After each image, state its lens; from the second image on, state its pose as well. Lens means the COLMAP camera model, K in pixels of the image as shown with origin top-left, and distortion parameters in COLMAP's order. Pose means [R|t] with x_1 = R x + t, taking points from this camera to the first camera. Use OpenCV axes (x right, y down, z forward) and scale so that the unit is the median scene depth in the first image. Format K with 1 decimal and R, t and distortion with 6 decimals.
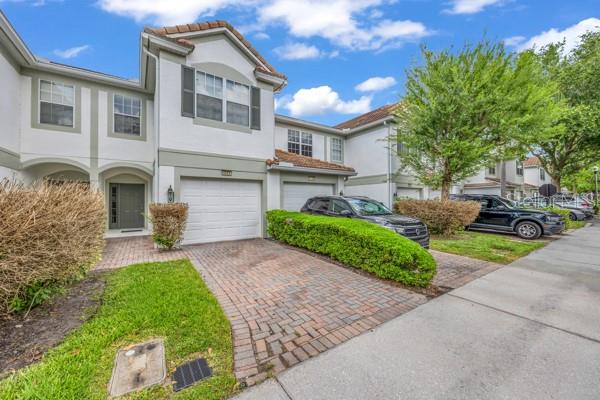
lens RADIAL K [[236.3, 0, 300.6], [0, 236.3, 201.2], [0, 0, 1]] dist [-0.002244, -0.000212]
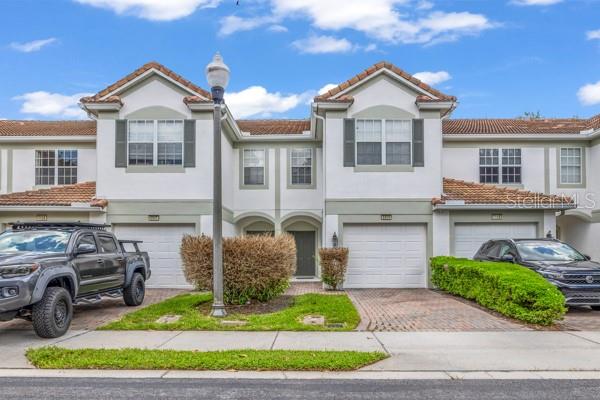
lens RADIAL K [[322.9, 0, 301.1], [0, 322.9, 204.5], [0, 0, 1]] dist [0.003448, 0.000346]
pose [[0.809537, -0.081174, -0.581430, 0.159187], [-0.001062, 0.990190, -0.139720, 0.012634], [0.587068, 0.113726, 0.801510, -0.241086]]
